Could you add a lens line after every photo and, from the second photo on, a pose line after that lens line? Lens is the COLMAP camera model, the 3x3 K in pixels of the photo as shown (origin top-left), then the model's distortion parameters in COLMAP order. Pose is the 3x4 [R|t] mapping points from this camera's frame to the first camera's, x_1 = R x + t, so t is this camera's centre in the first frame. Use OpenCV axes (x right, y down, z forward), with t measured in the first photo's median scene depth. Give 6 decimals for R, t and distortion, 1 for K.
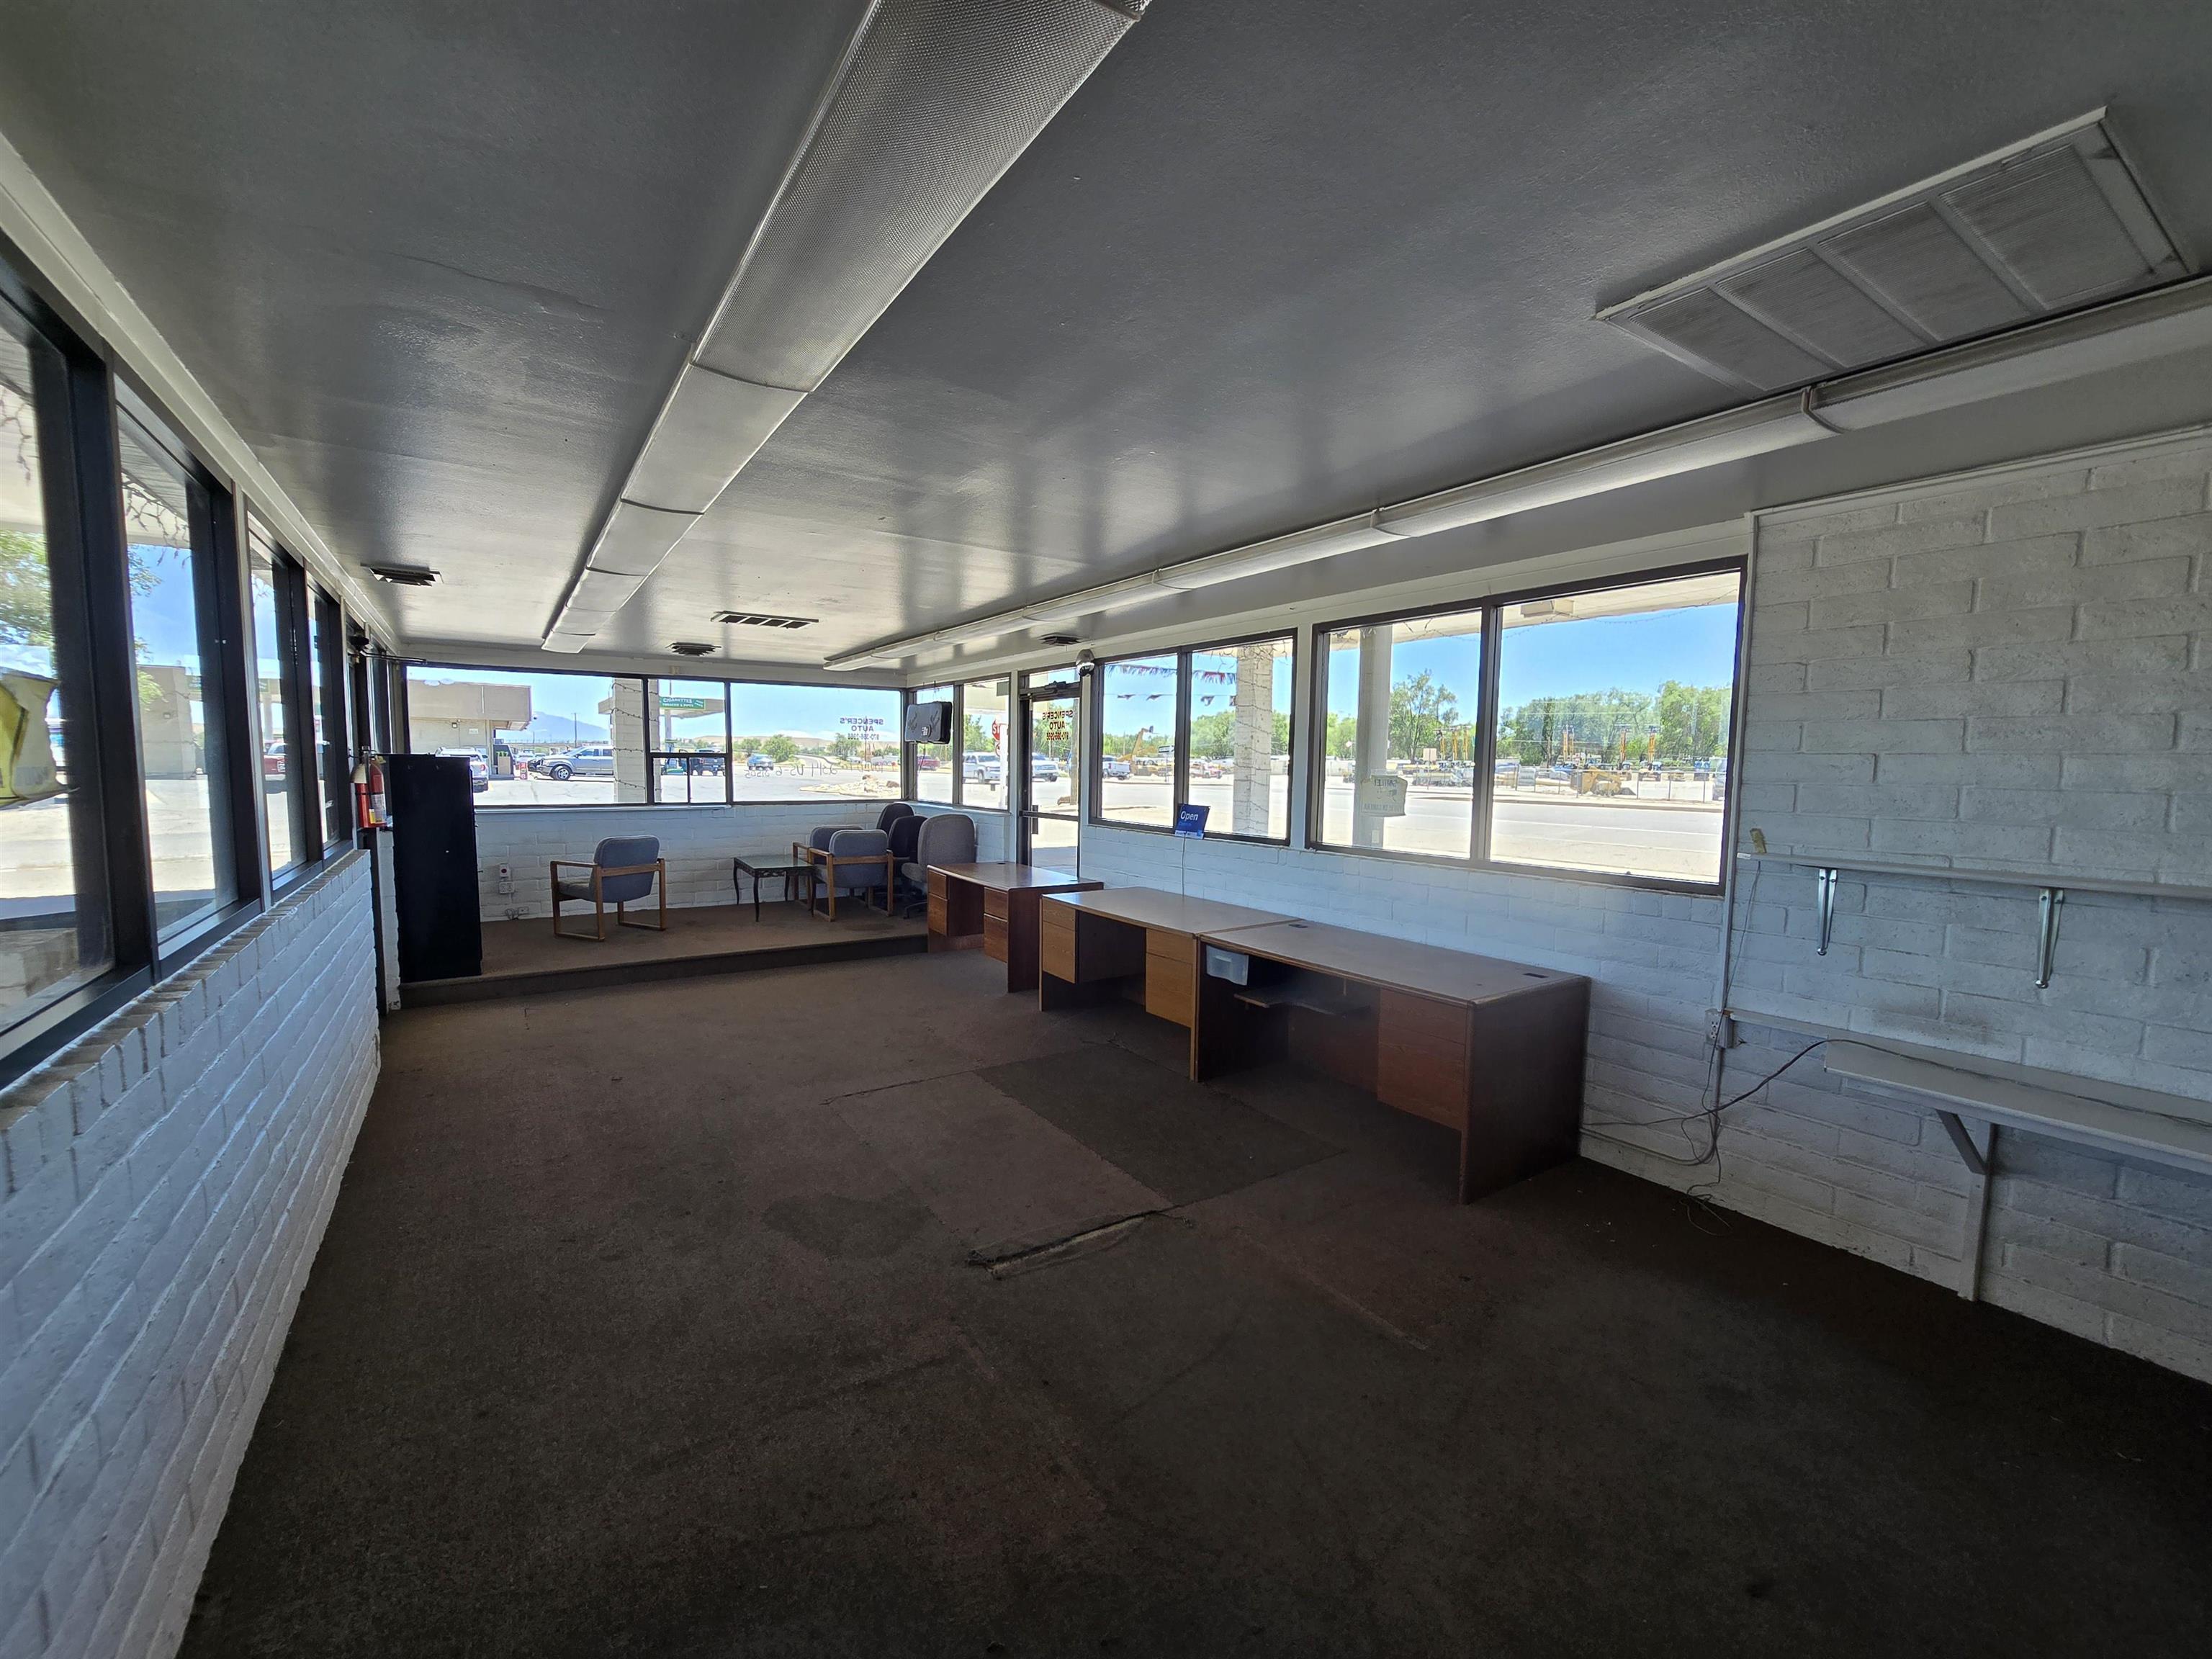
lens RADIAL K [[899.2, 0, 1106.0], [0, 899.2, 829.5], [0, 0, 1]] dist [-0.009124, 0.004612]
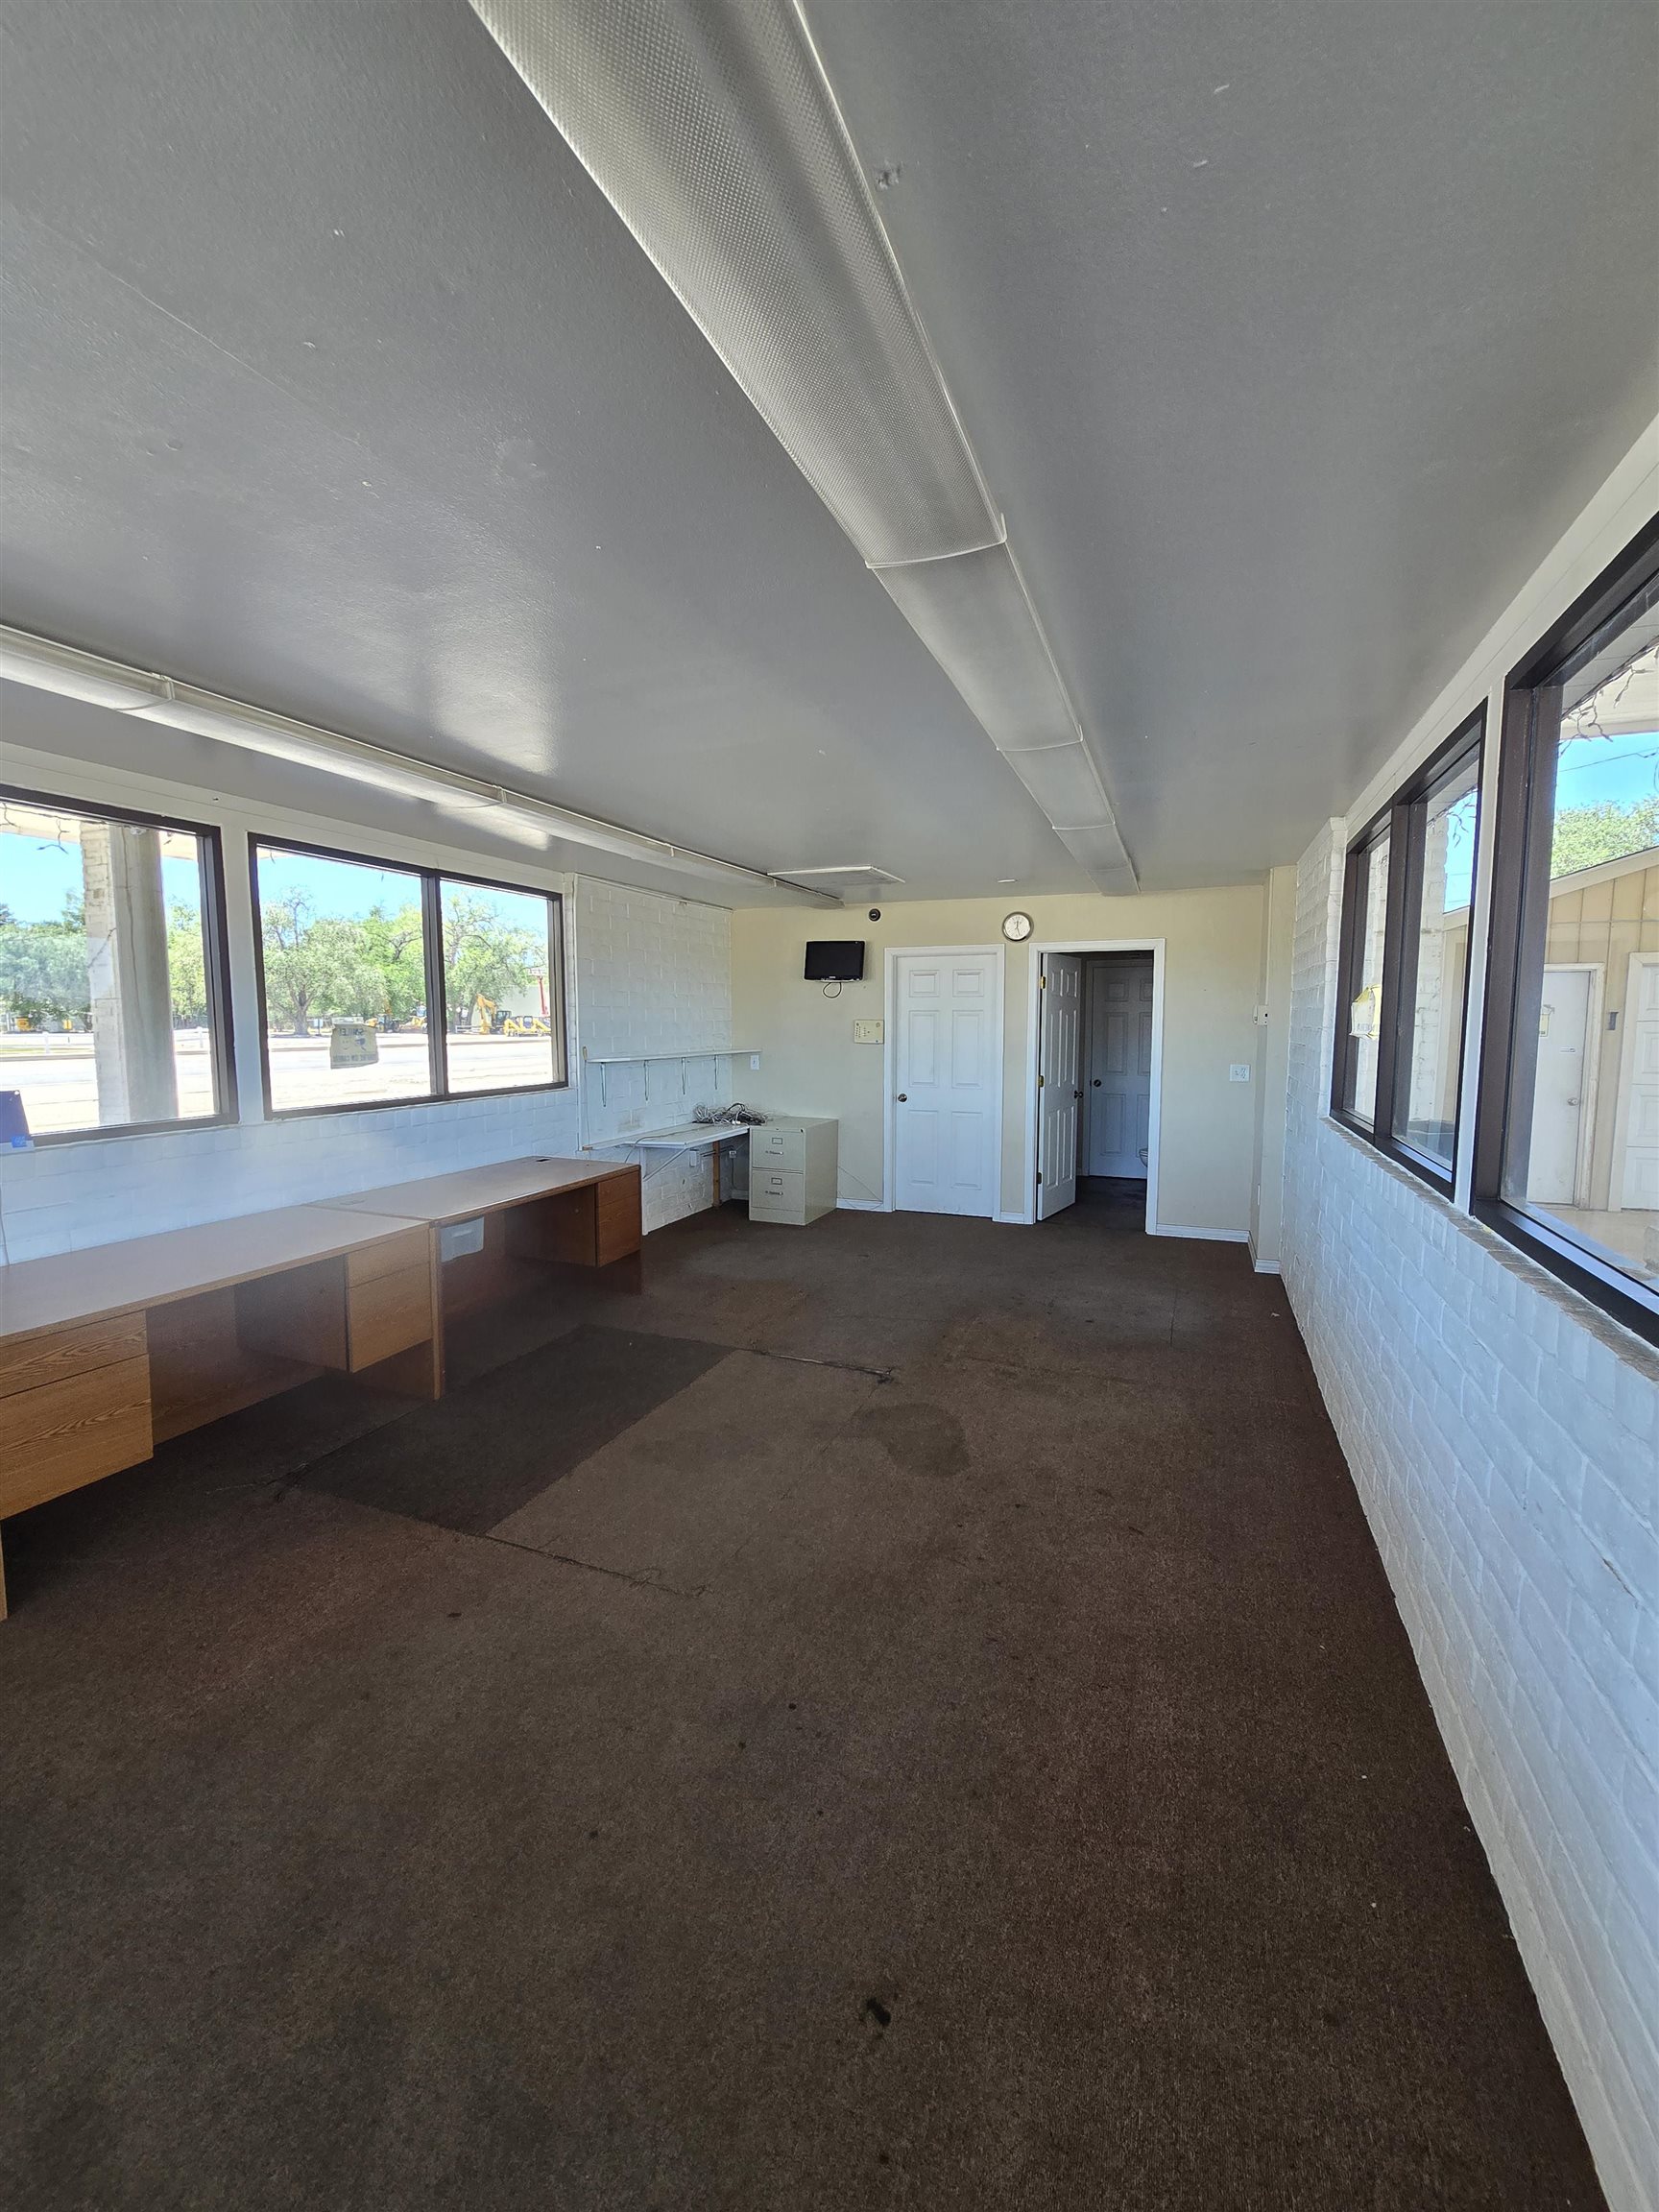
lens RADIAL K [[899.2, 0, 828.0], [0, 899.2, 1080.0], [0, 0, 1]] dist [-0.009124, 0.004612]
pose [[-0.555143, -0.065716, 0.829155, -1.177252], [0.058300, 0.991348, 0.117604, -0.131638], [-0.829709, 0.113626, -0.546508, 1.739523]]
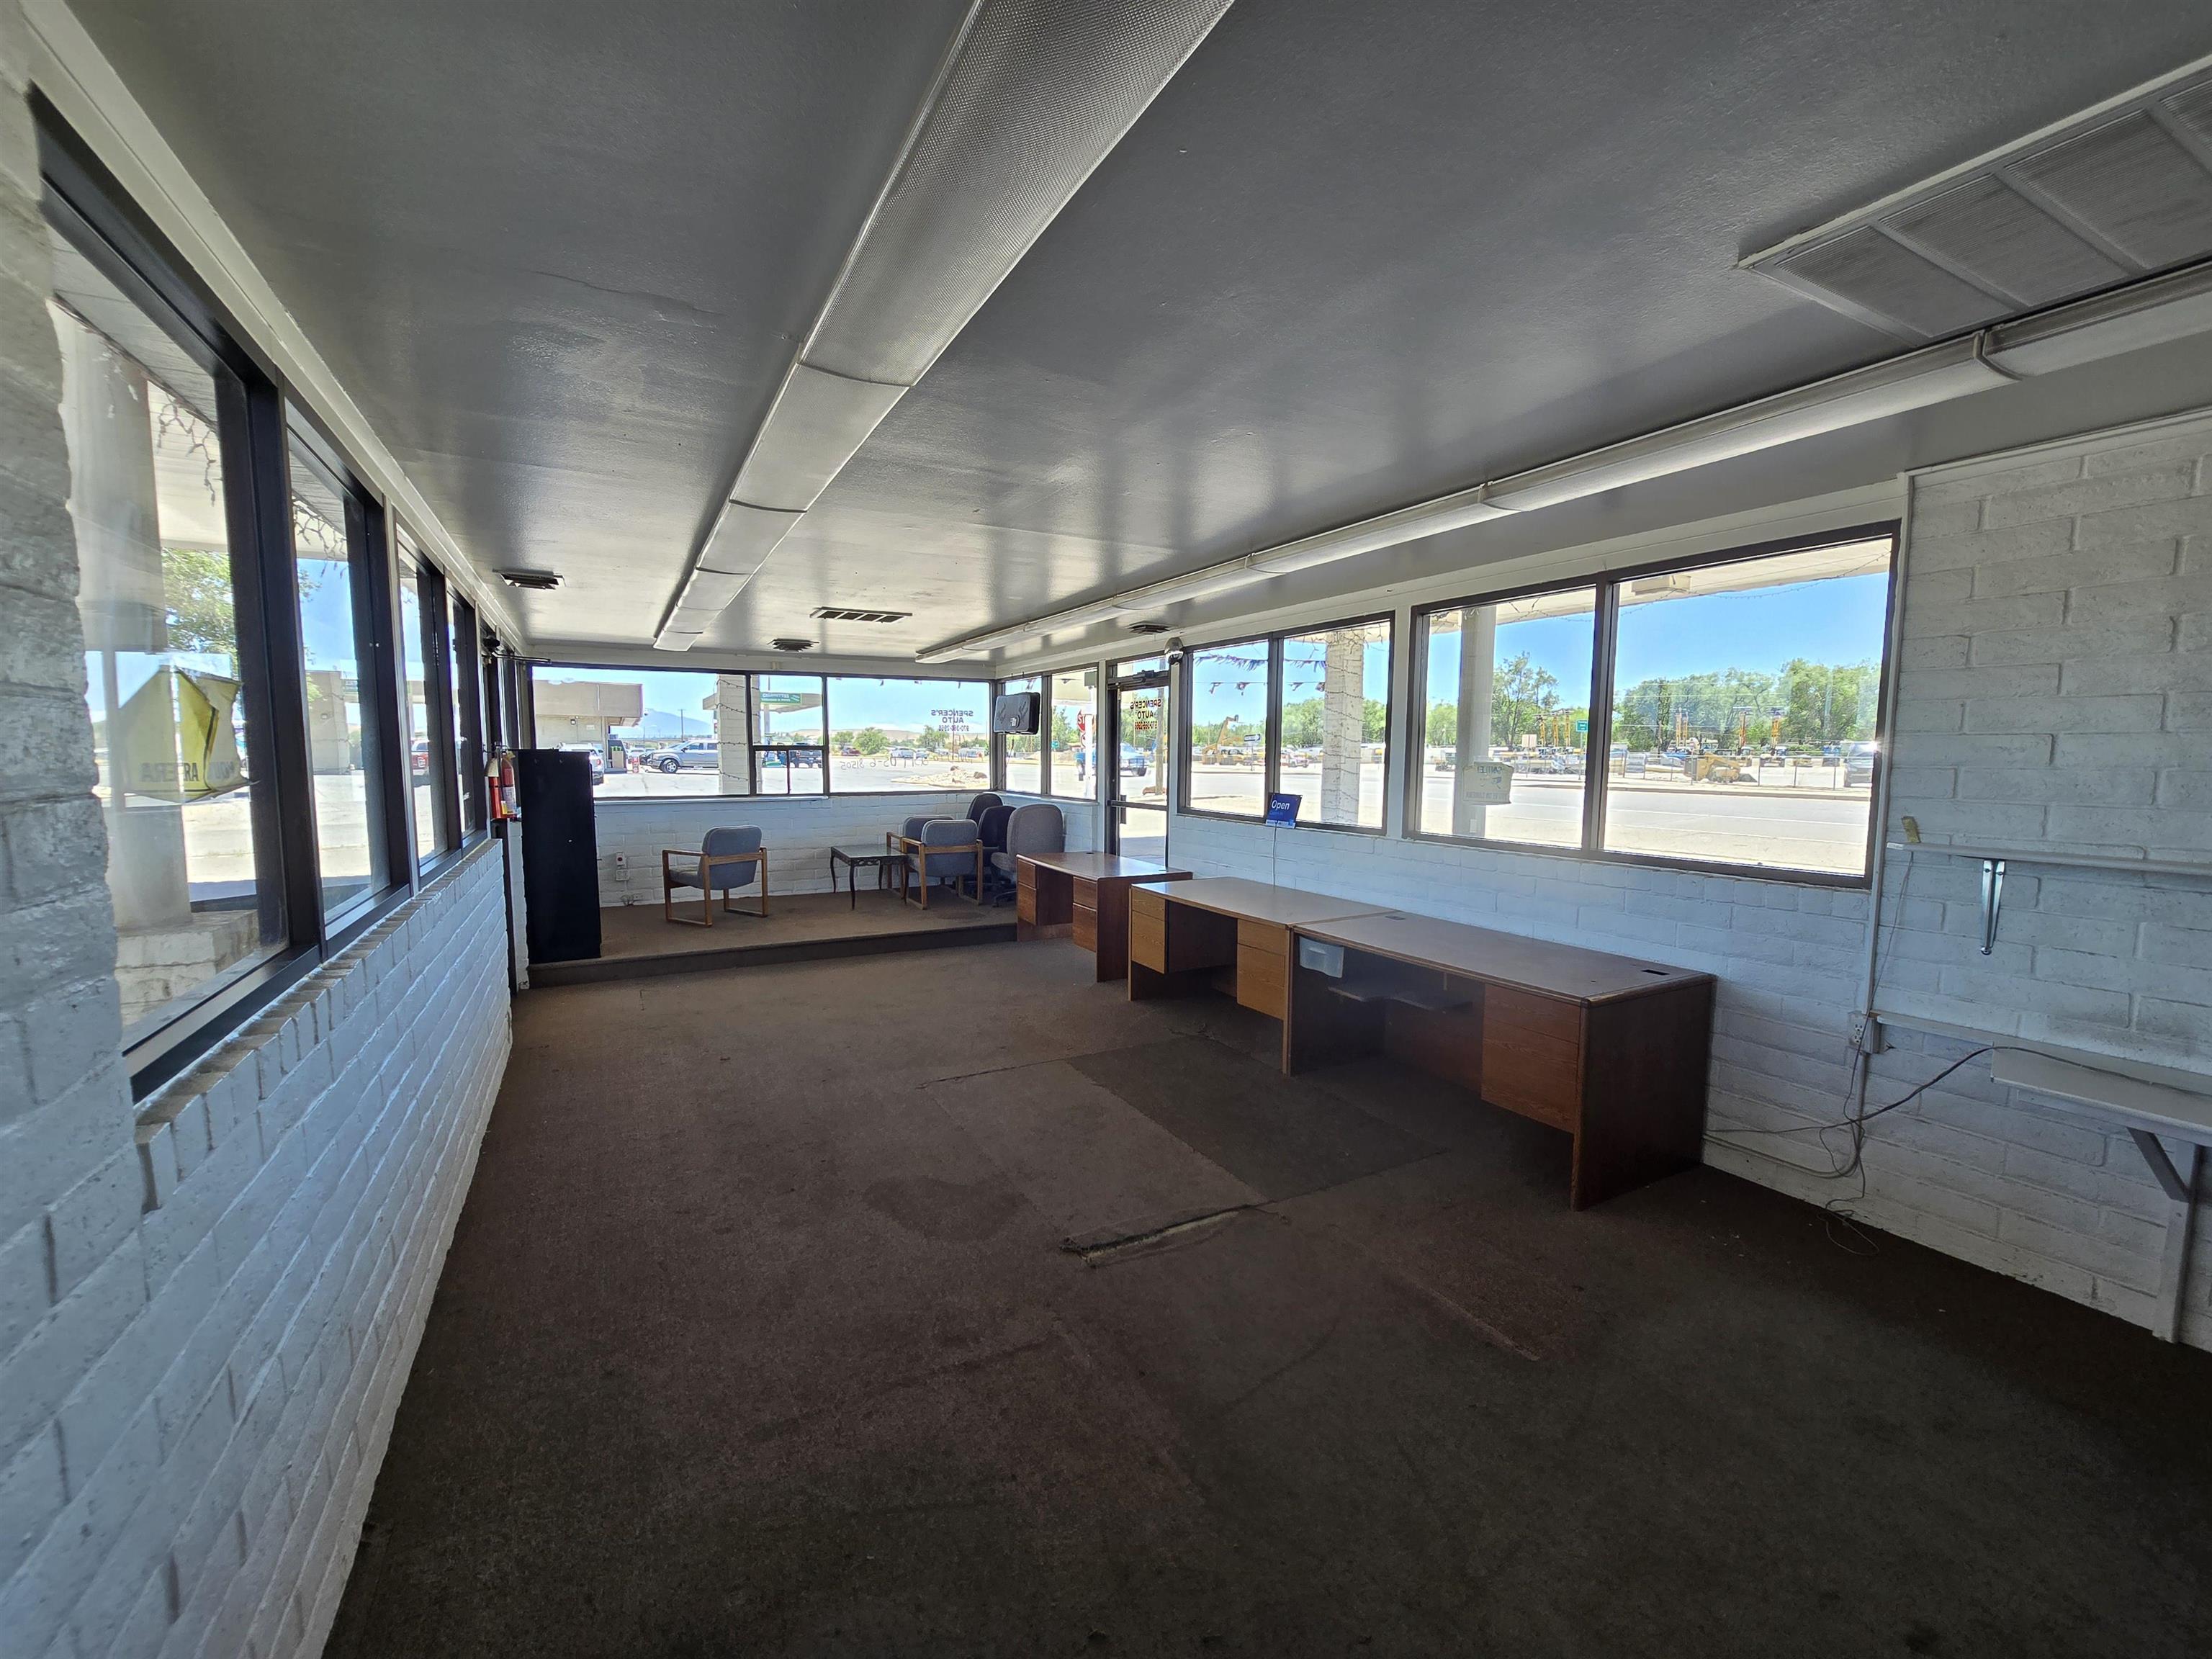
lens RADIAL K [[899.3, 0, 1105.3], [0, 899.3, 825.9], [0, 0, 1]] dist [-0.007413, 0.003637]
pose [[0.995740, -0.000809, -0.092203, -0.013020], [0.001457, 0.999975, 0.006959, 0.000929], [0.092196, -0.007064, 0.995716, 0.005845]]
